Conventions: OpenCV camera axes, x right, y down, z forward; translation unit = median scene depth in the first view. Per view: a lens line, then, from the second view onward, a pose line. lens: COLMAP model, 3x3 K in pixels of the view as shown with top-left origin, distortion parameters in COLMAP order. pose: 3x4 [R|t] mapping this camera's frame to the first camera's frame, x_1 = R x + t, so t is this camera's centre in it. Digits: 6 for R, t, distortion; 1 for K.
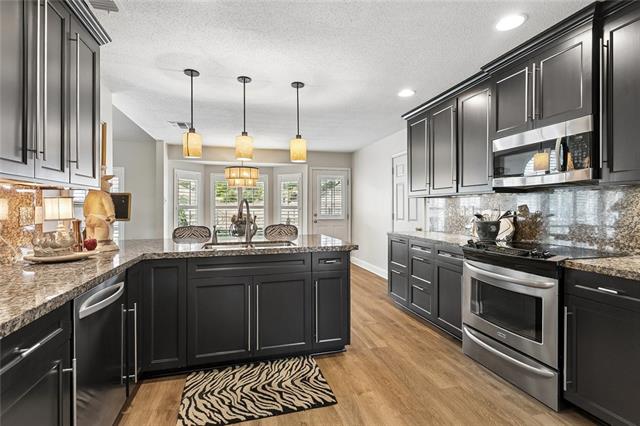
lens RADIAL K [[305.5, 0, 320.2], [0, 305.5, 210.2], [0, 0, 1]] dist [0.002317, 0.000126]
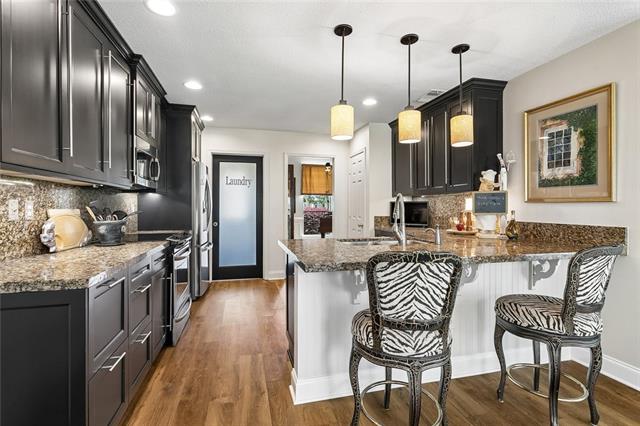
lens RADIAL K [[305.5, 0, 319.7], [0, 305.5, 209.1], [0, 0, 1]] dist [0.002317, 0.000126]
pose [[-0.999837, 0.001174, 0.018044, -0.032824], [0.001333, 0.999960, 0.008805, -0.002467], [-0.018033, 0.008828, -0.999798, 1.792490]]
